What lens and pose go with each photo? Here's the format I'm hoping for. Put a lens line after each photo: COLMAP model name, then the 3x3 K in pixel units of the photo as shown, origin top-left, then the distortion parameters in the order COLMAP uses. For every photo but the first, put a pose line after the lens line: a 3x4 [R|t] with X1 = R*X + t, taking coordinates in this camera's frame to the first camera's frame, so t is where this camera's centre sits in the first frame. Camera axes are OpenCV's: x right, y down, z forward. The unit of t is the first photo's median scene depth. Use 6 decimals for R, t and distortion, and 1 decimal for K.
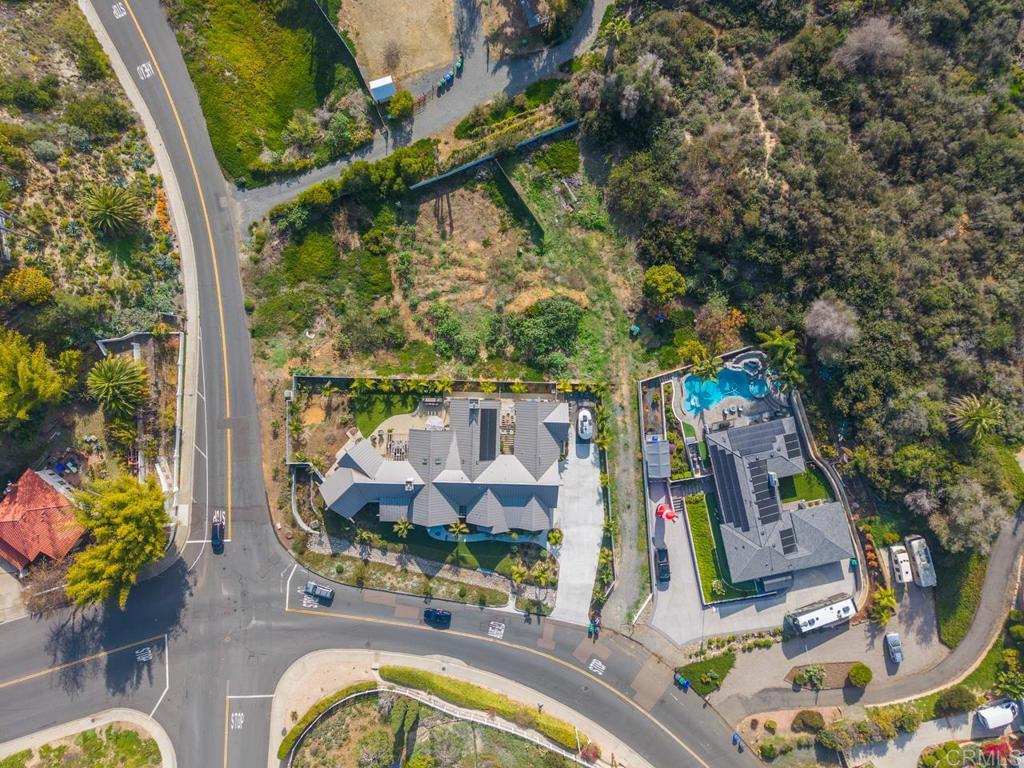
lens RADIAL K [[715.2, 0, 512.0], [0, 715.2, 384.0], [0, 0, 1]] dist [0.087401, -0.099631]
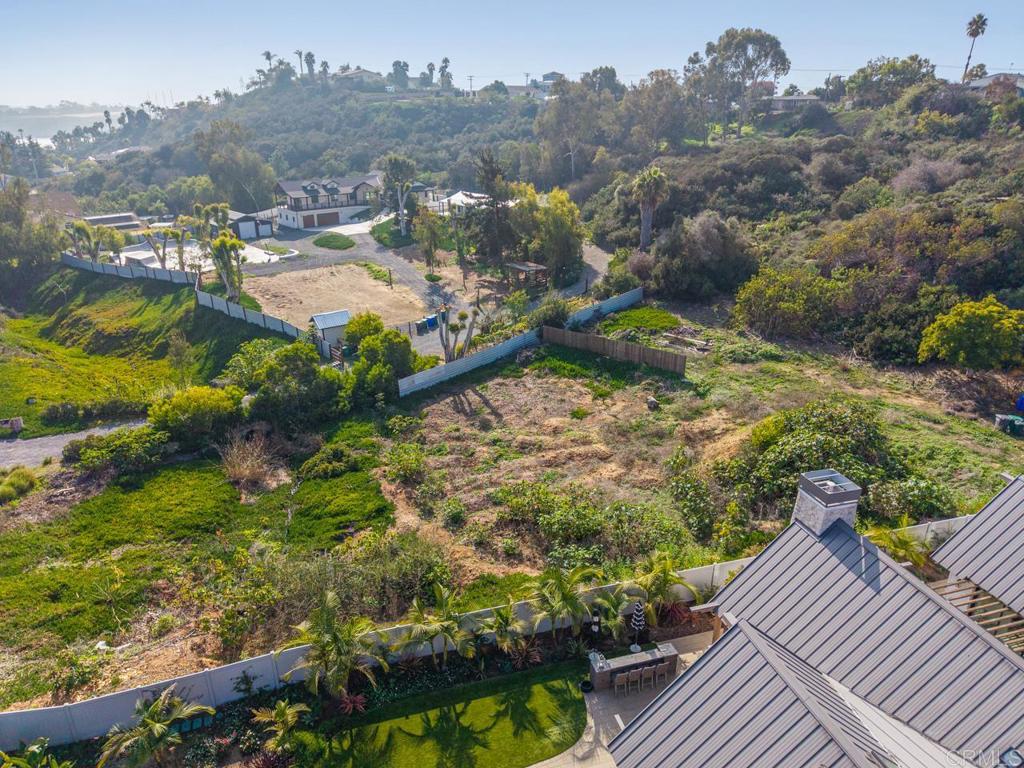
lens RADIAL K [[687.1, 0, 508.4], [0, 687.1, 385.2], [0, 0, 1]] dist [0.010133, -0.005650]
pose [[0.954446, -0.115599, 0.275080, -0.201462], [0.298356, 0.357574, -0.884943, 0.176144], [0.003937, 0.926703, 0.375775, 0.828153]]
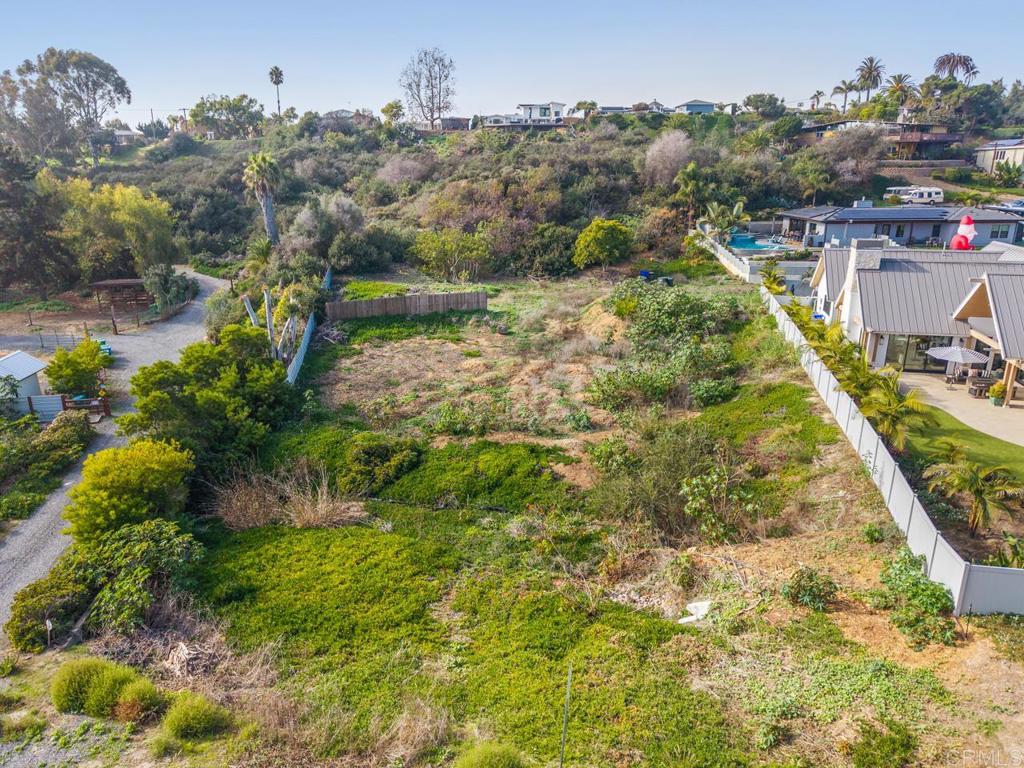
lens RADIAL K [[684.1, 0, 509.2], [0, 684.1, 386.0], [0, 0, 1]] dist [0.029471, -0.032473]
pose [[0.196486, -0.290453, 0.936499, -0.461716], [0.980497, 0.053894, -0.189003, -0.087741], [0.004425, 0.955370, 0.295377, 0.900370]]
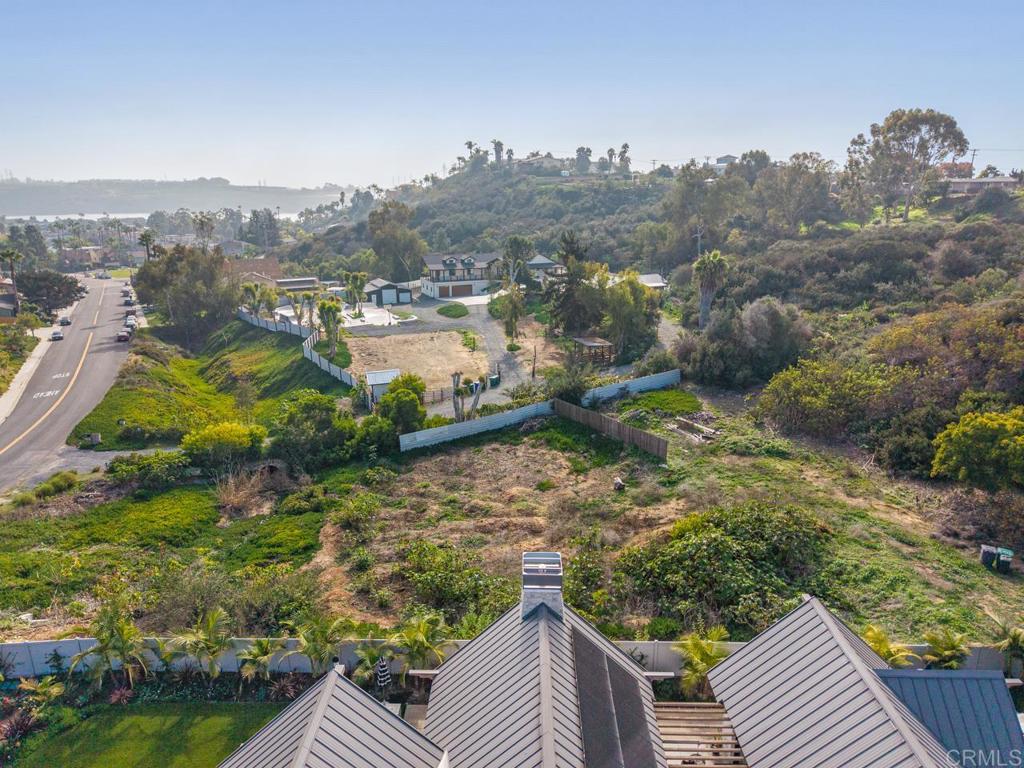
lens RADIAL K [[684.1, 0, 509.2], [0, 684.1, 386.0], [0, 0, 1]] dist [0.029471, -0.032473]
pose [[0.999982, -0.004870, 0.003388, -0.060996], [0.004603, 0.276662, -0.960956, 0.214666], [0.003742, 0.960955, 0.276680, 0.825749]]
